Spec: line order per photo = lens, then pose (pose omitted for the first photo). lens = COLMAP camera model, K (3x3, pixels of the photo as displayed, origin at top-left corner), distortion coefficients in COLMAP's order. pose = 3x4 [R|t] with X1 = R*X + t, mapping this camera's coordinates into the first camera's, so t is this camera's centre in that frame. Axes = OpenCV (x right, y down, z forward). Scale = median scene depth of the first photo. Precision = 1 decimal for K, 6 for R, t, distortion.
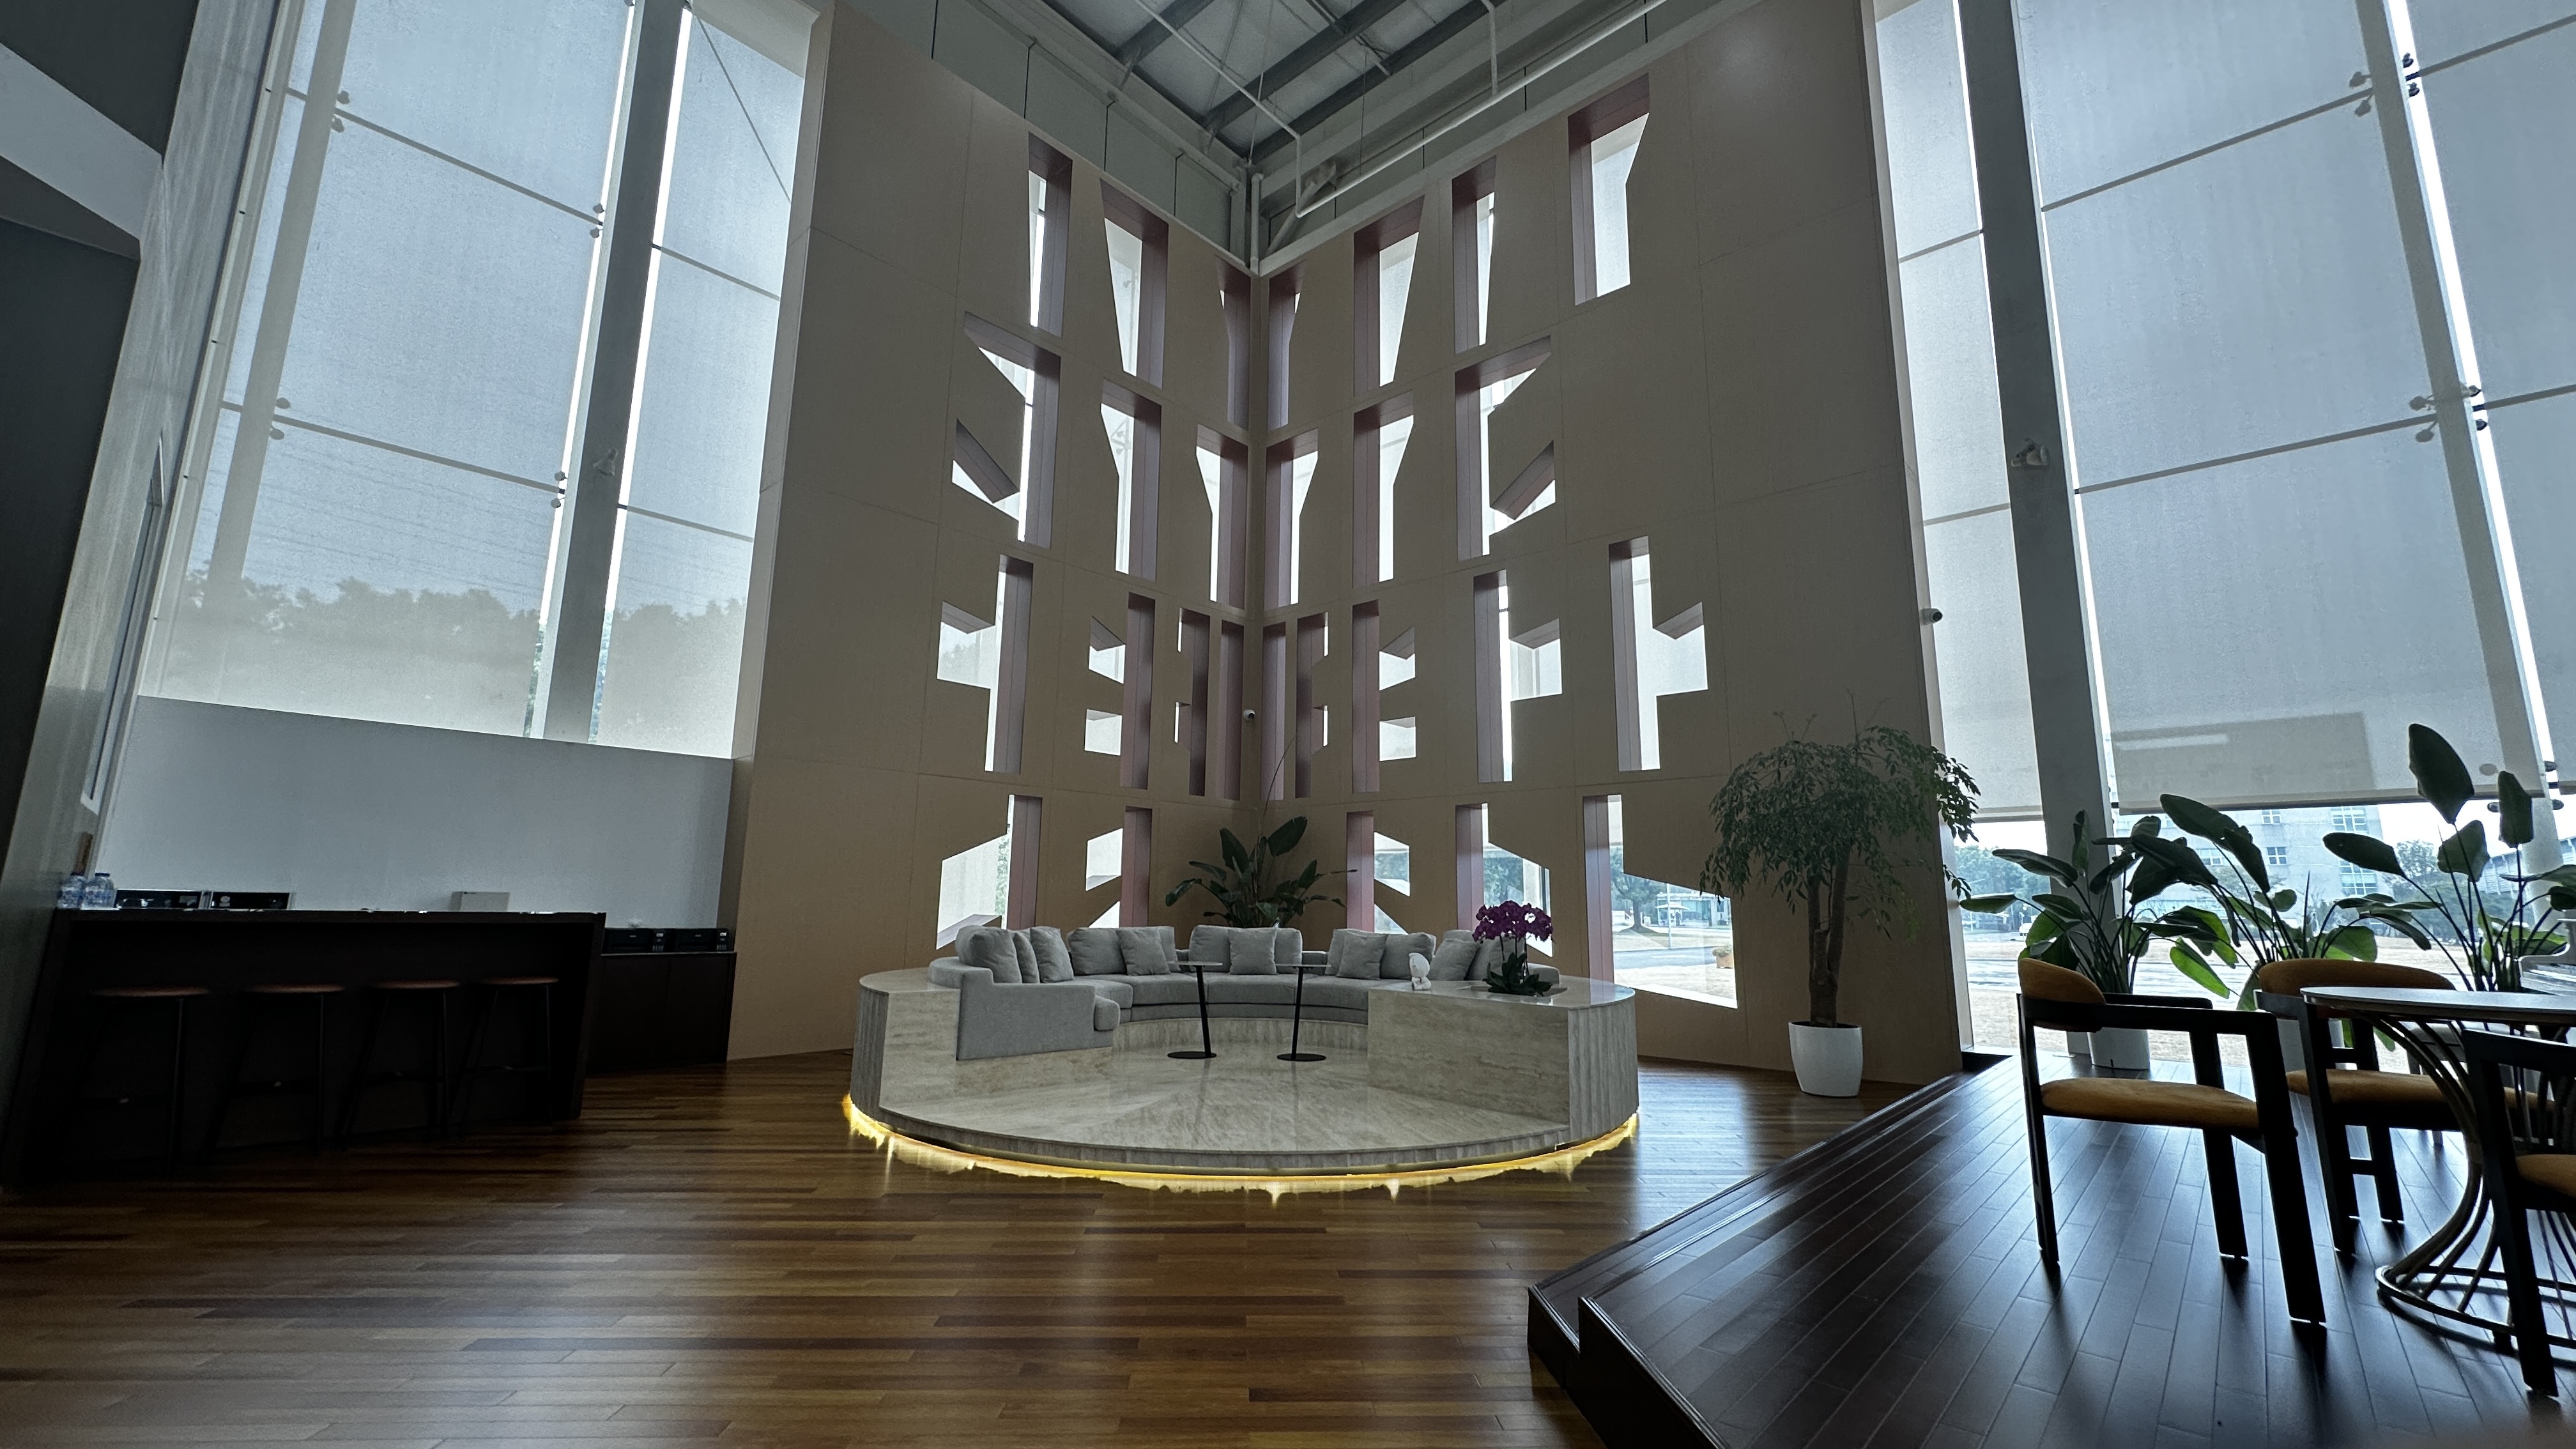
lens RADIAL K [[1033.5, 0, 1288.0], [0, 1033.5, 724.5], [0, 0, 1]] dist [-0.000780, -0.000207]
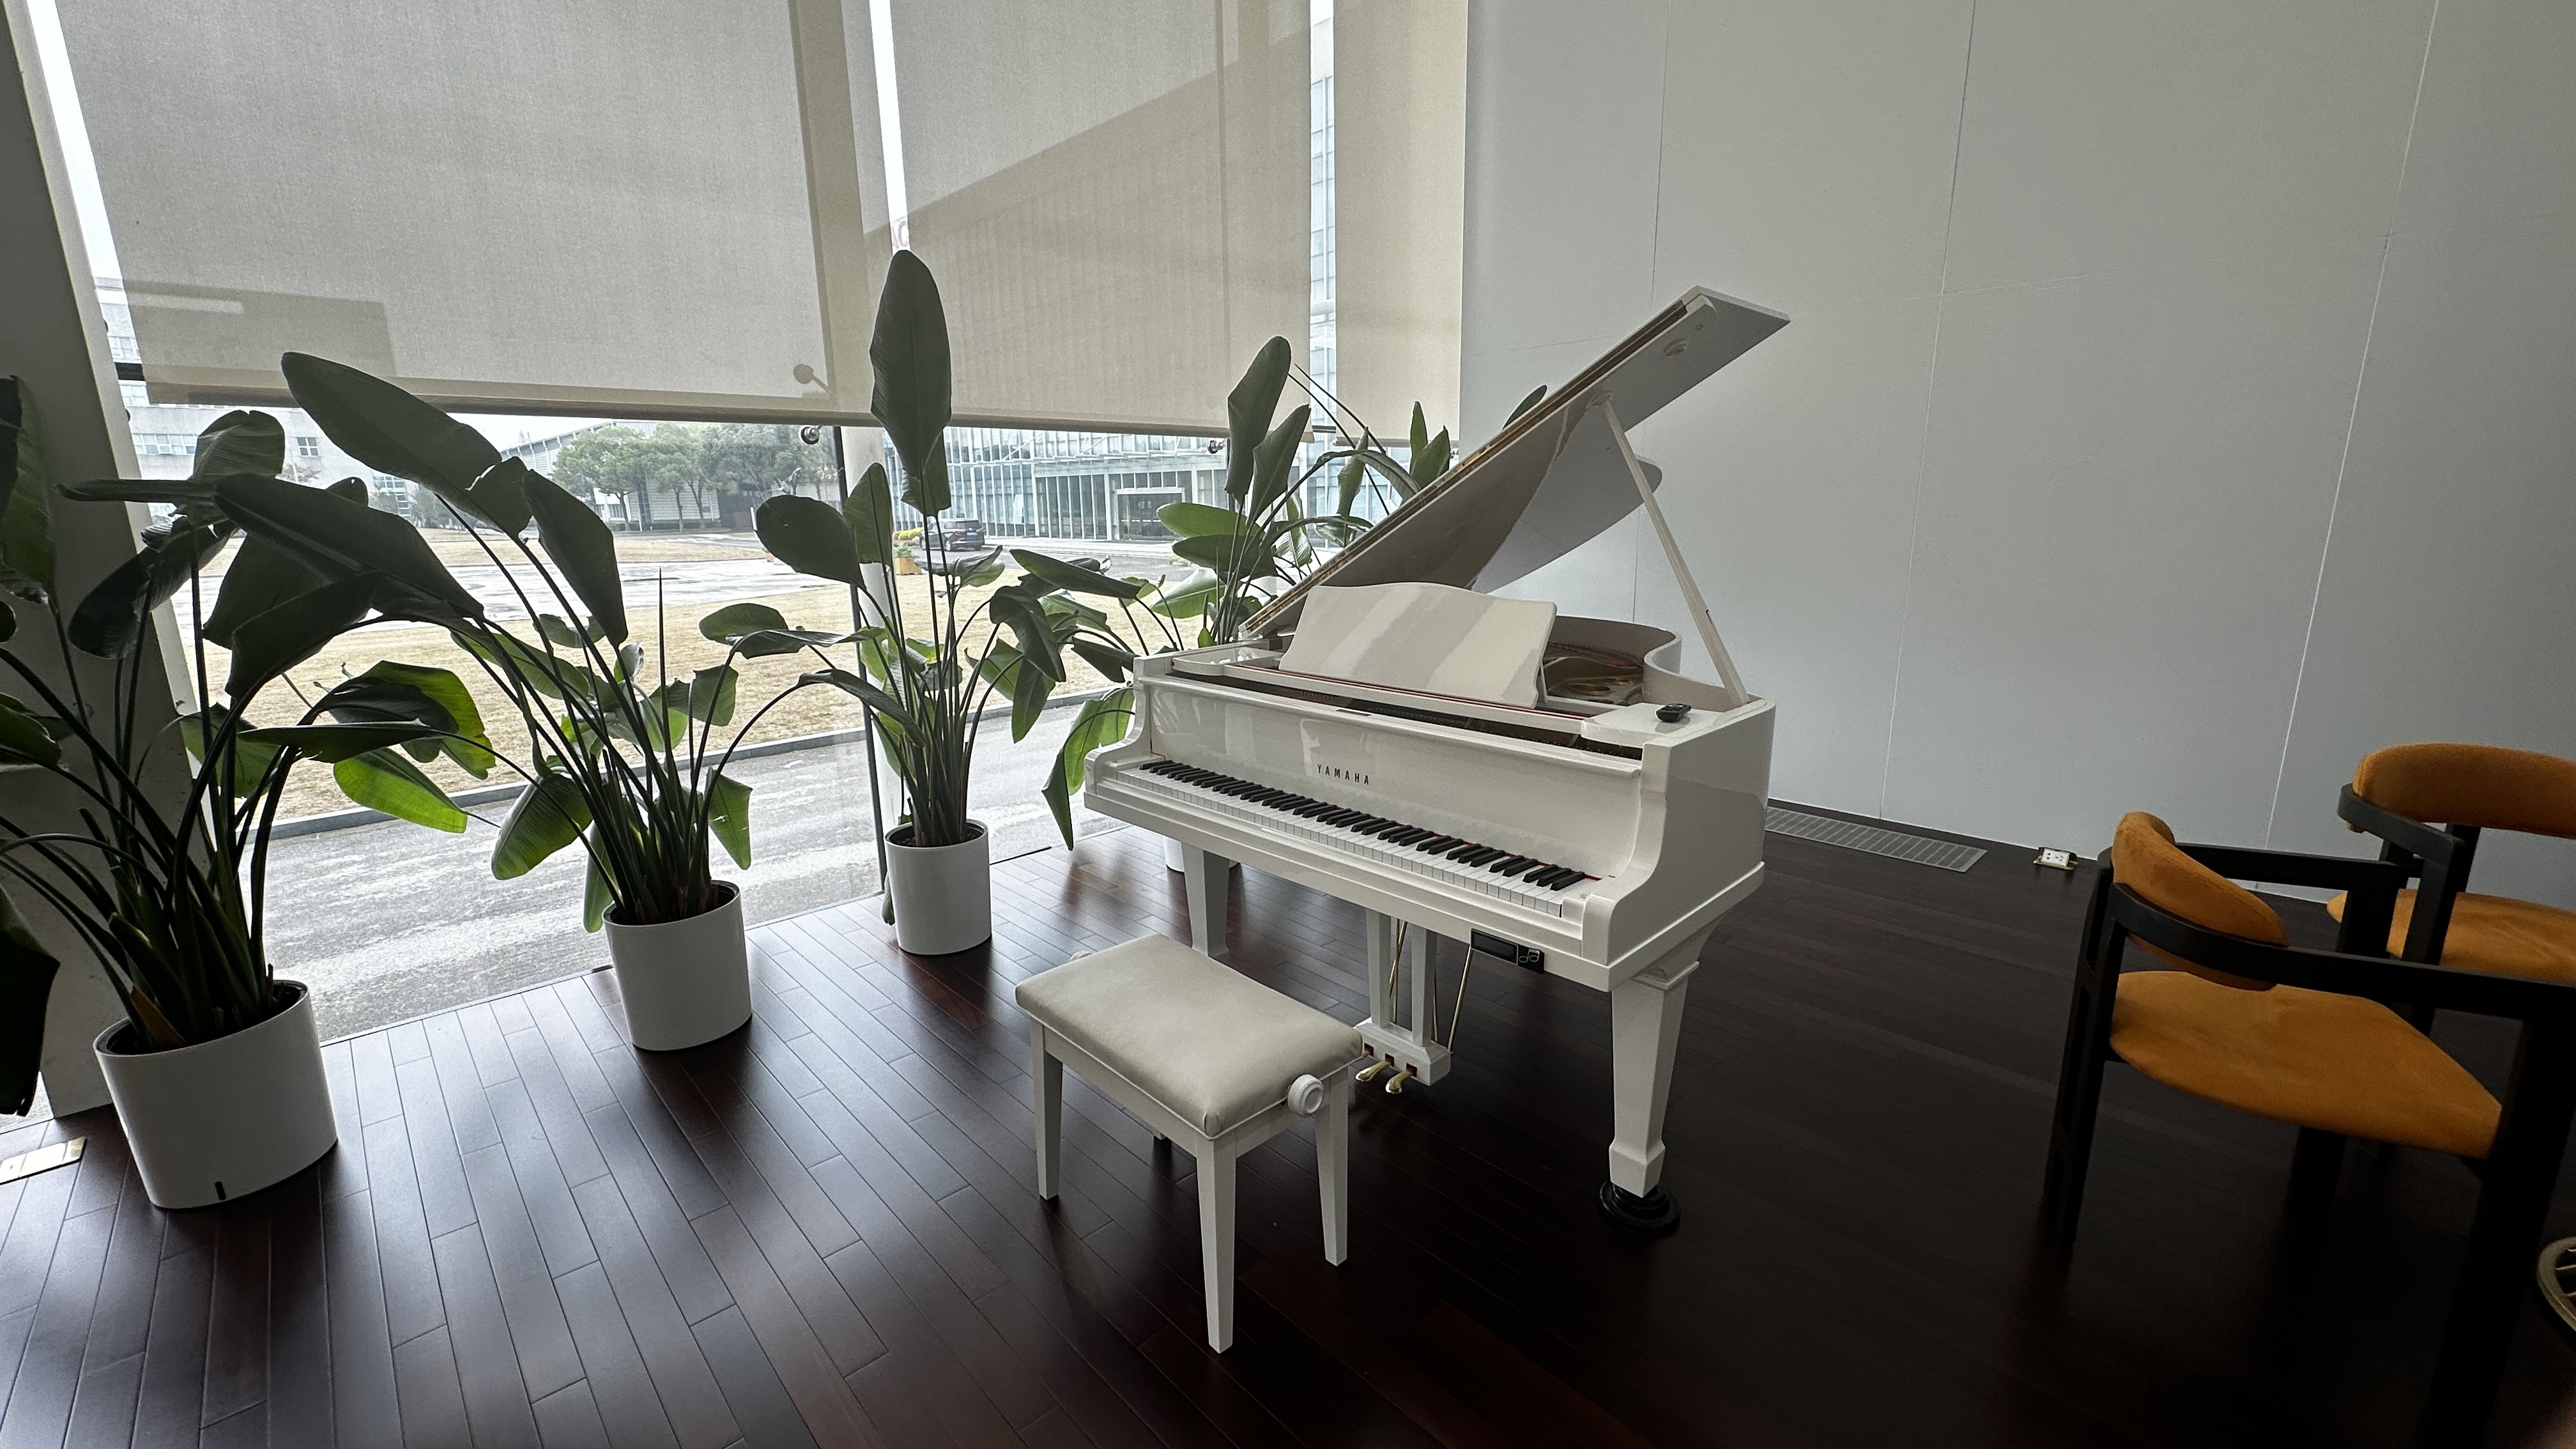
lens RADIAL K [[1033.5, 0, 1288.0], [0, 1033.5, 724.5], [0, 0, 1]] dist [-0.000780, -0.000207]
pose [[0.064885, -0.231018, 0.970784, 0.501887], [-0.156900, 0.958371, 0.238551, 0.052244], [-0.985481, -0.167795, 0.025937, 0.638898]]
